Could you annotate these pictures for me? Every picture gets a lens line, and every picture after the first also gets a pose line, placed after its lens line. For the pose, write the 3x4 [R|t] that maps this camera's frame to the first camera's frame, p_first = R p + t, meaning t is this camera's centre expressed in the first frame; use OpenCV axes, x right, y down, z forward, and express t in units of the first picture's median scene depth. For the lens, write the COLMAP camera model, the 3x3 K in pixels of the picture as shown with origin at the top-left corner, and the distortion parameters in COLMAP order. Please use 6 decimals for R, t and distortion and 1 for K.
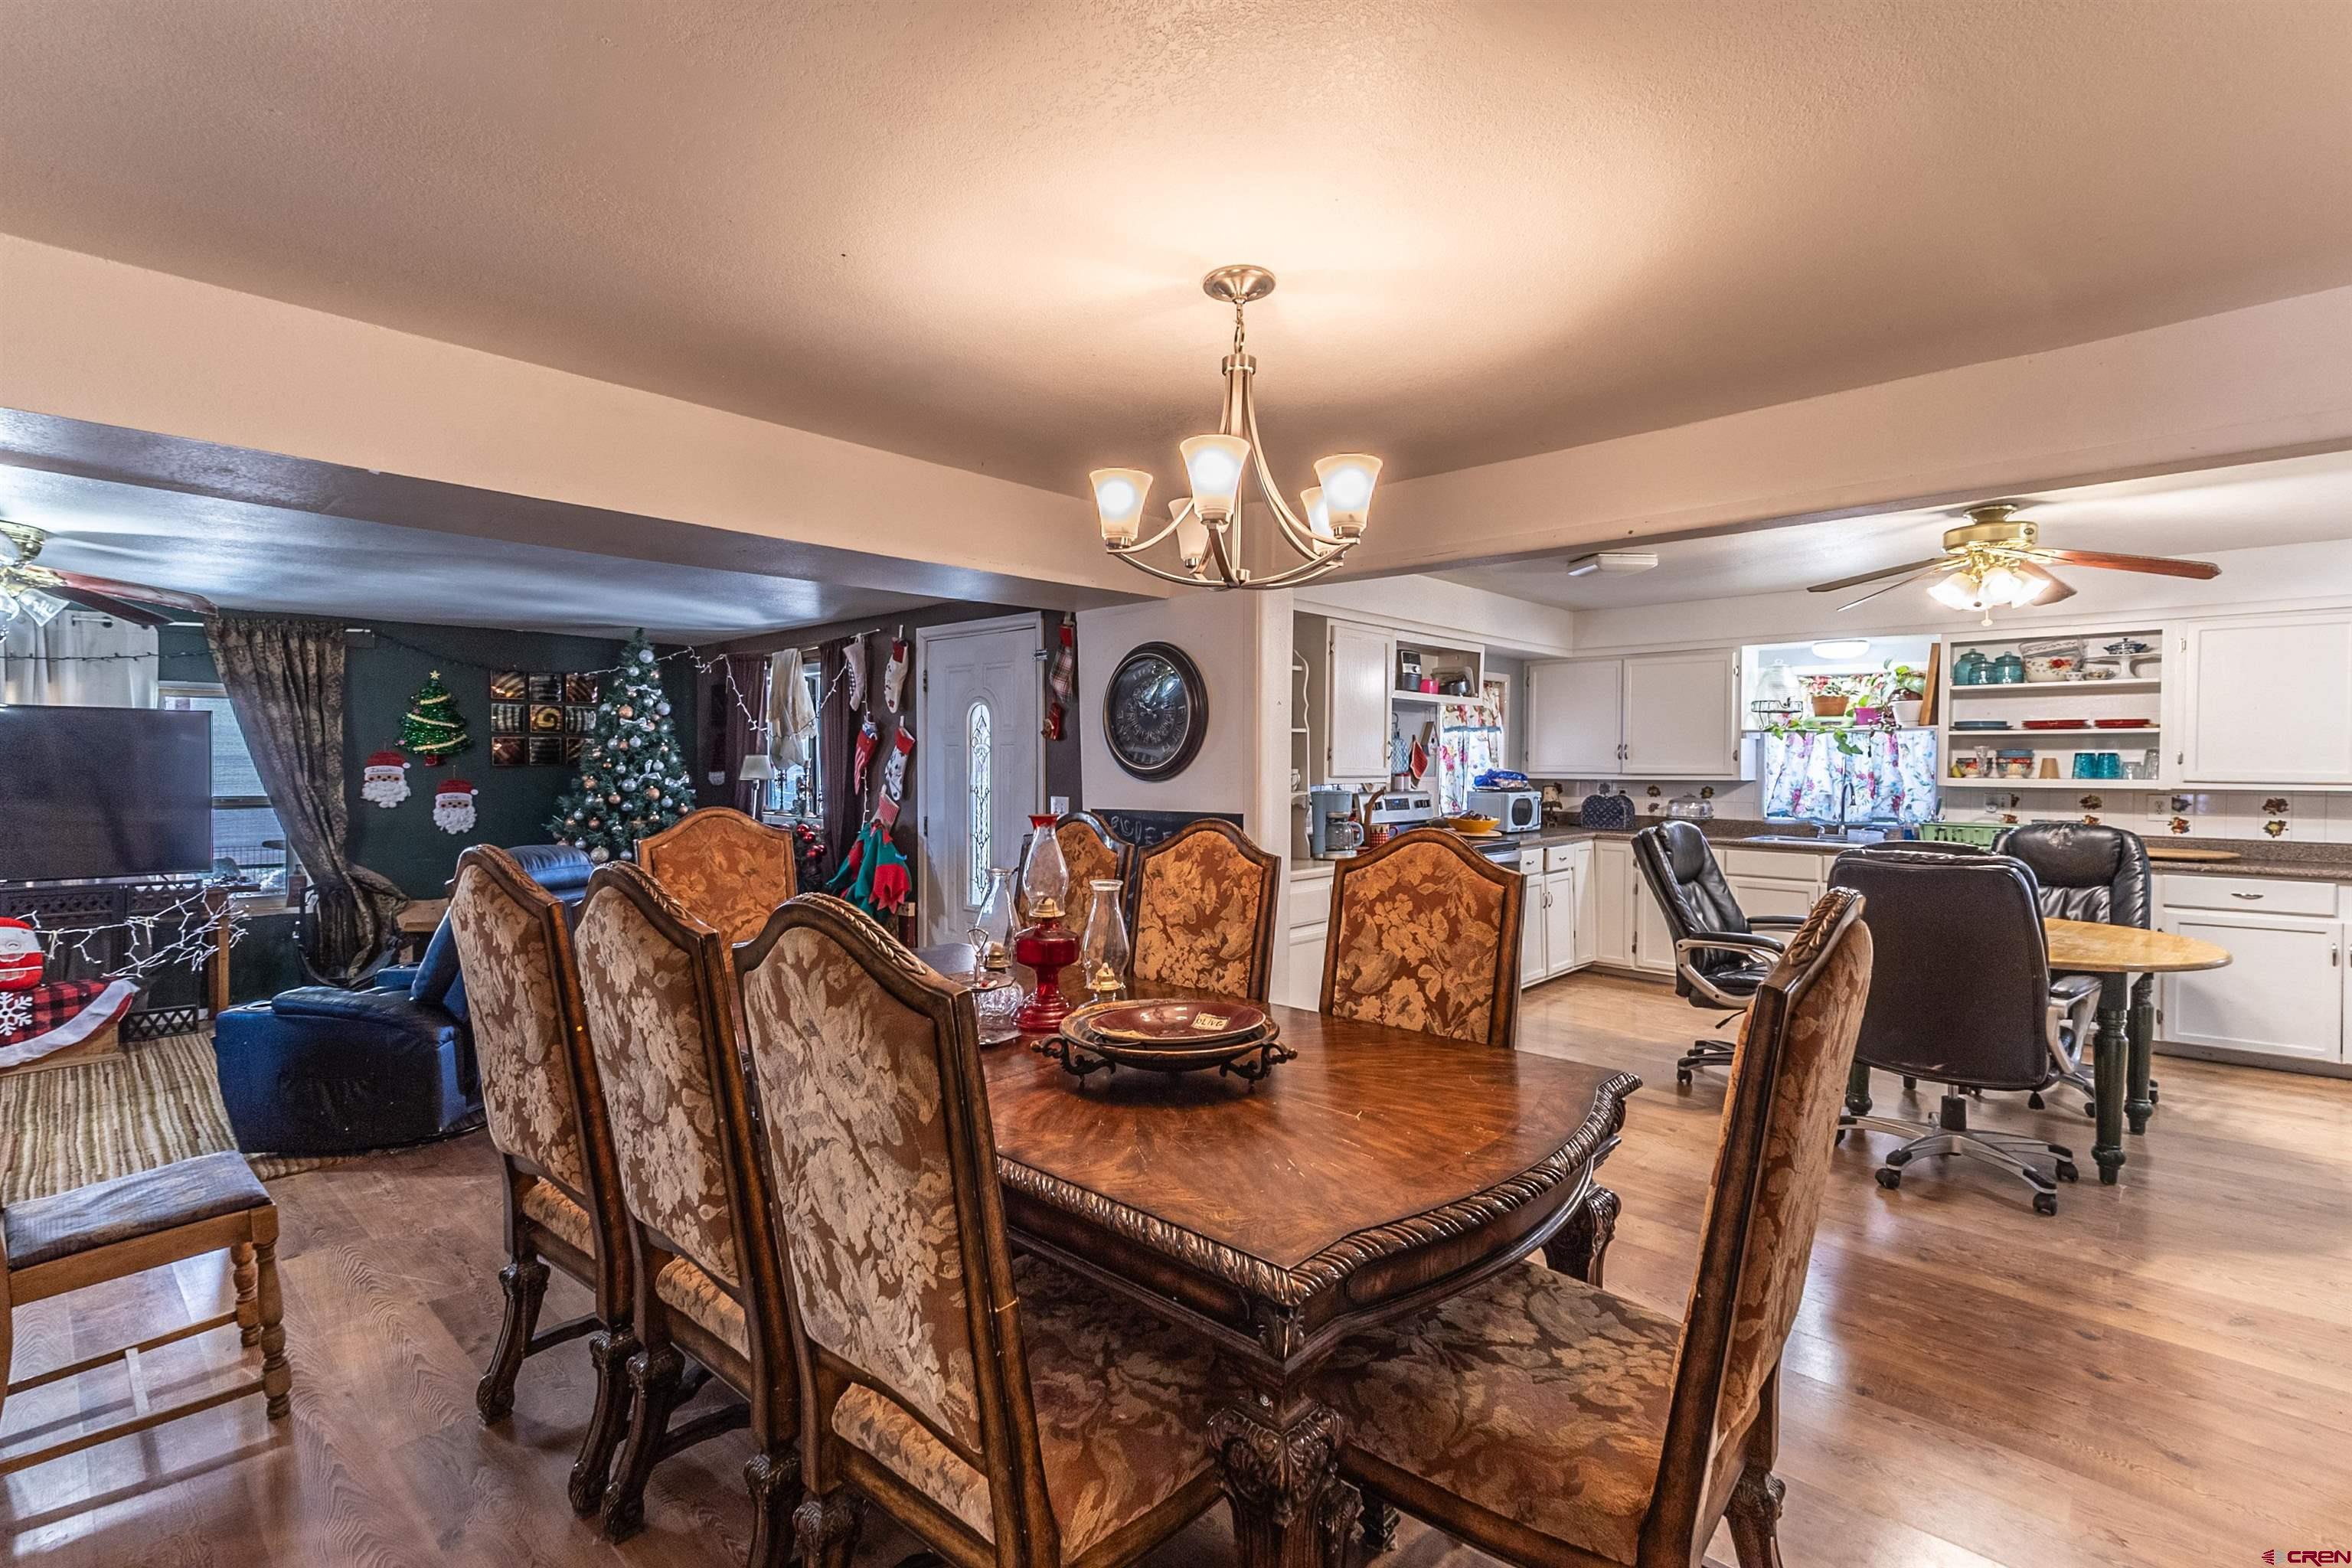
lens RADIAL K [[1073.4, 0, 1180.1], [0, 1073.4, 763.9], [0, 0, 1]] dist [0.015026, -0.000198]
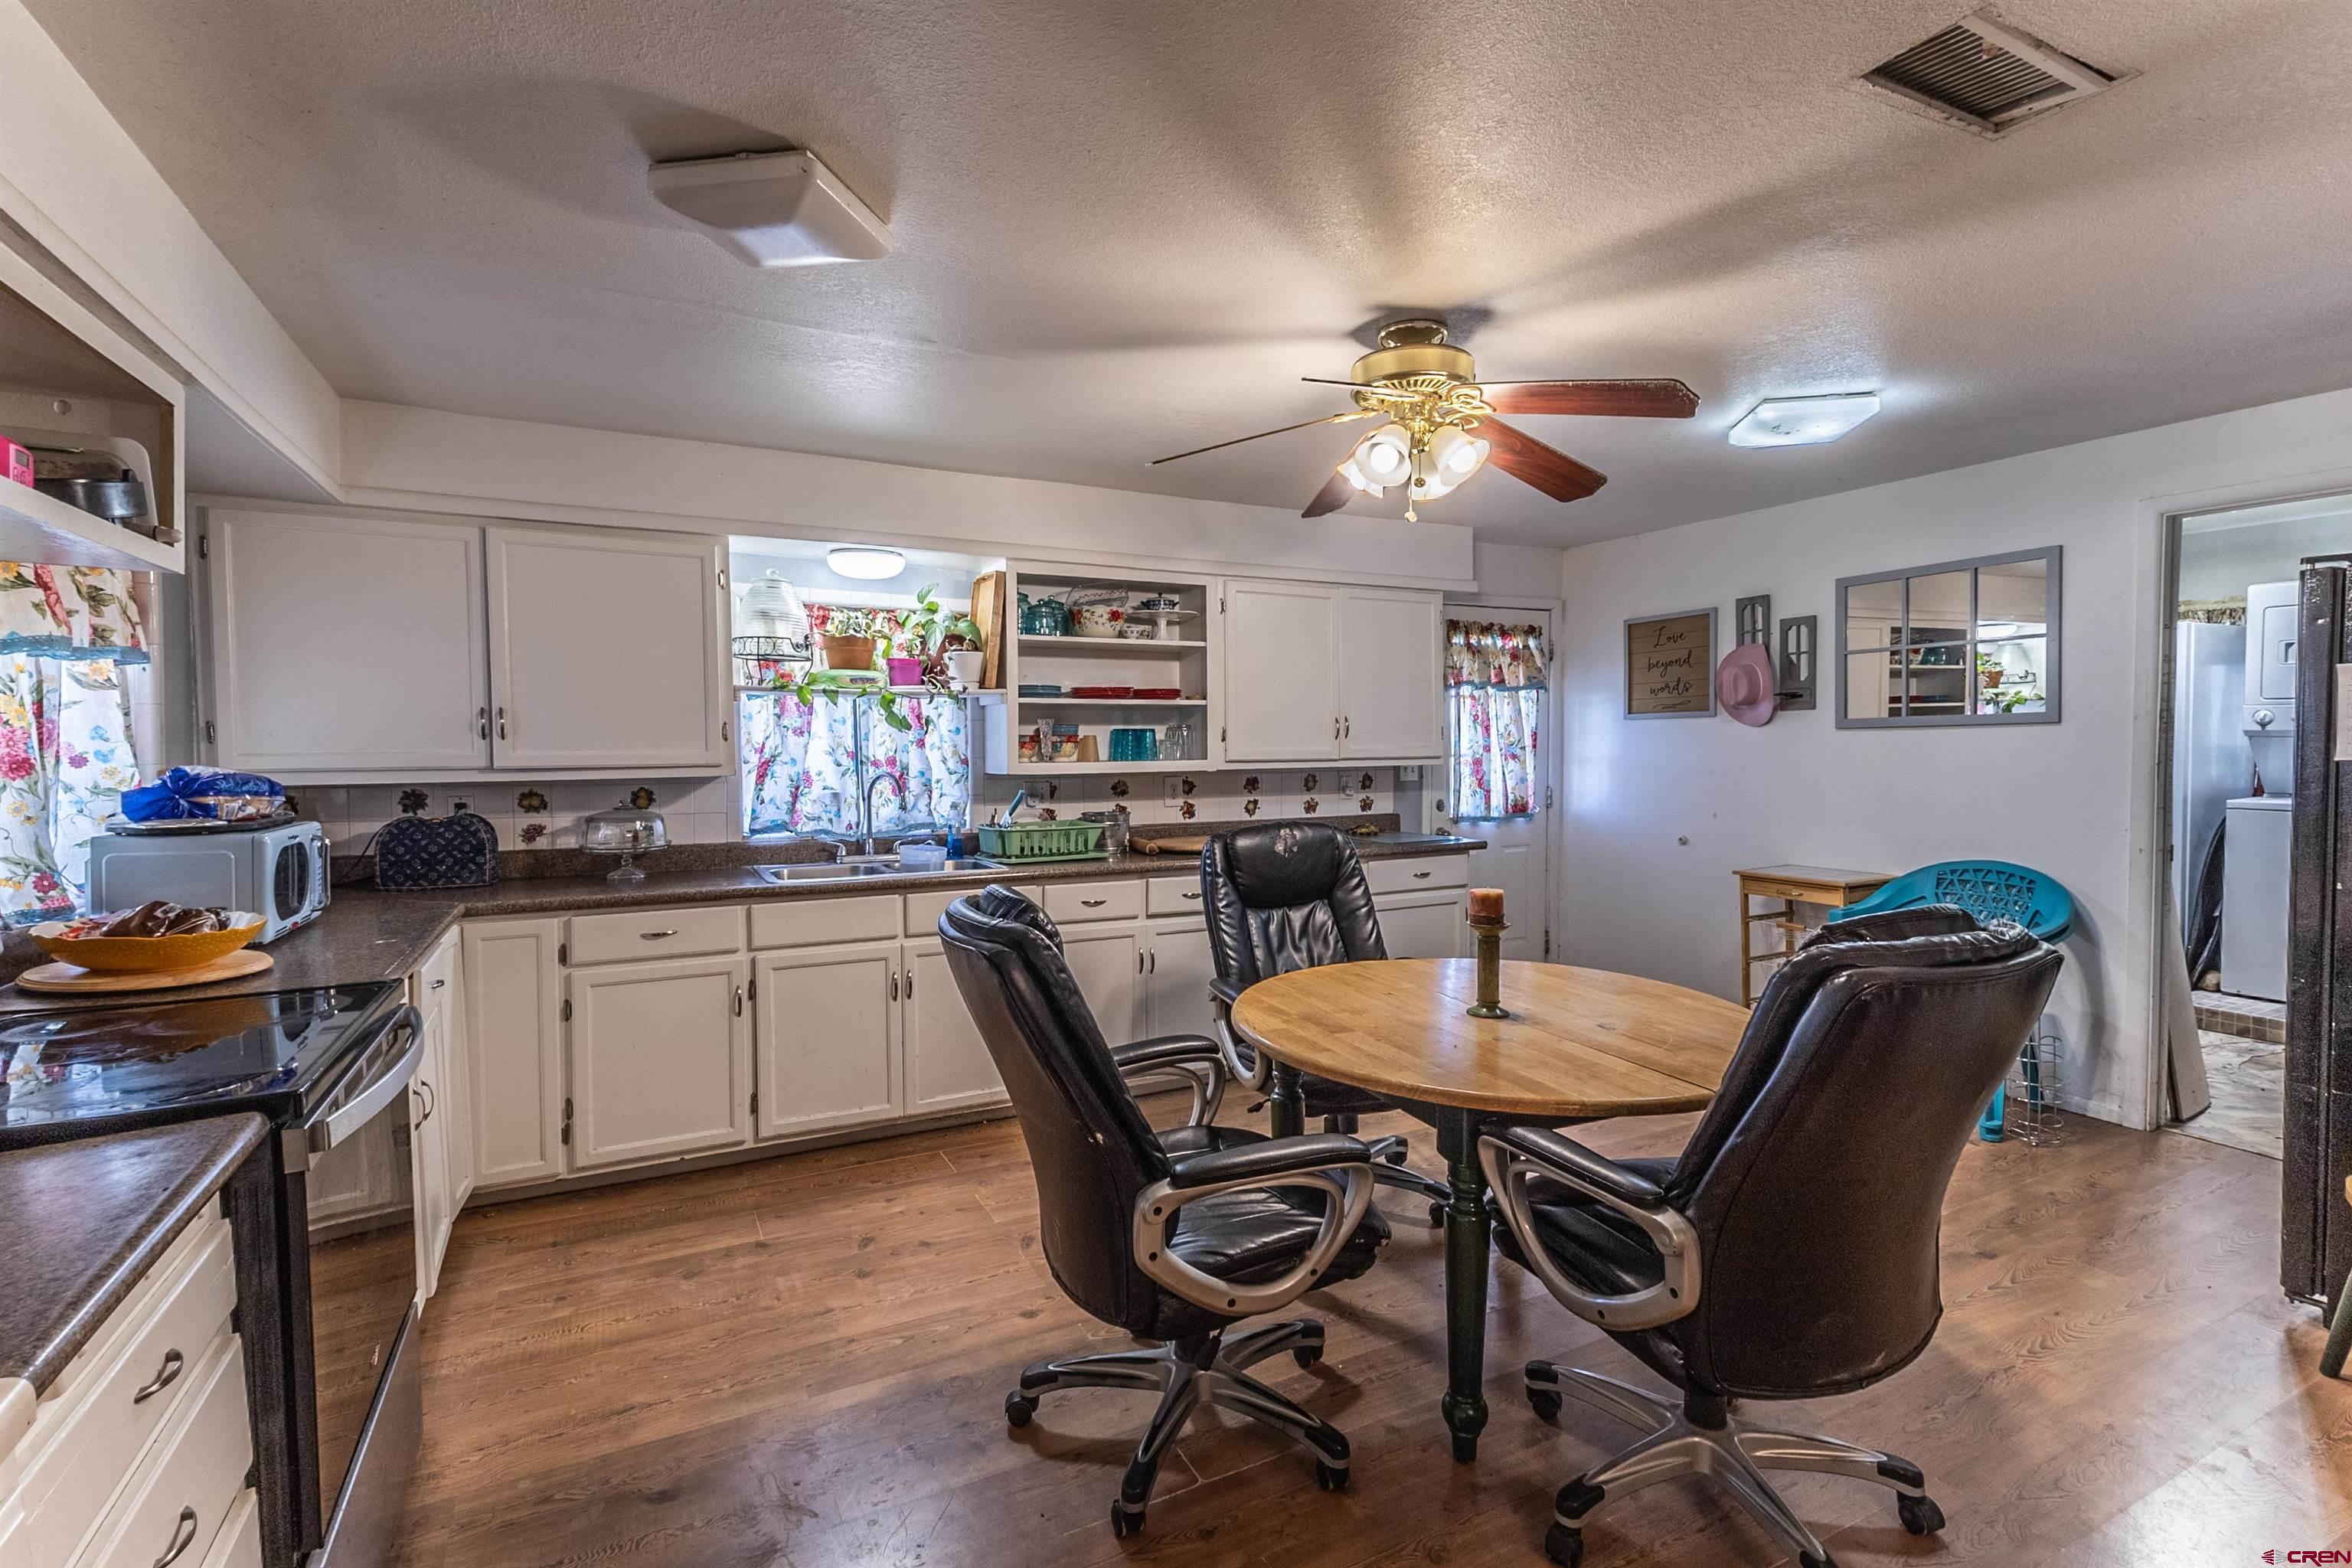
lens RADIAL K [[1073.4, 0, 1172.6], [0, 1073.4, 781.1], [0, 0, 1]] dist [0.015026, -0.000198]
pose [[0.339945, -0.039892, 0.939599, 0.073134], [0.008422, 0.999189, 0.039375, -0.002115], [-0.940408, -0.005472, 0.340005, 0.621665]]
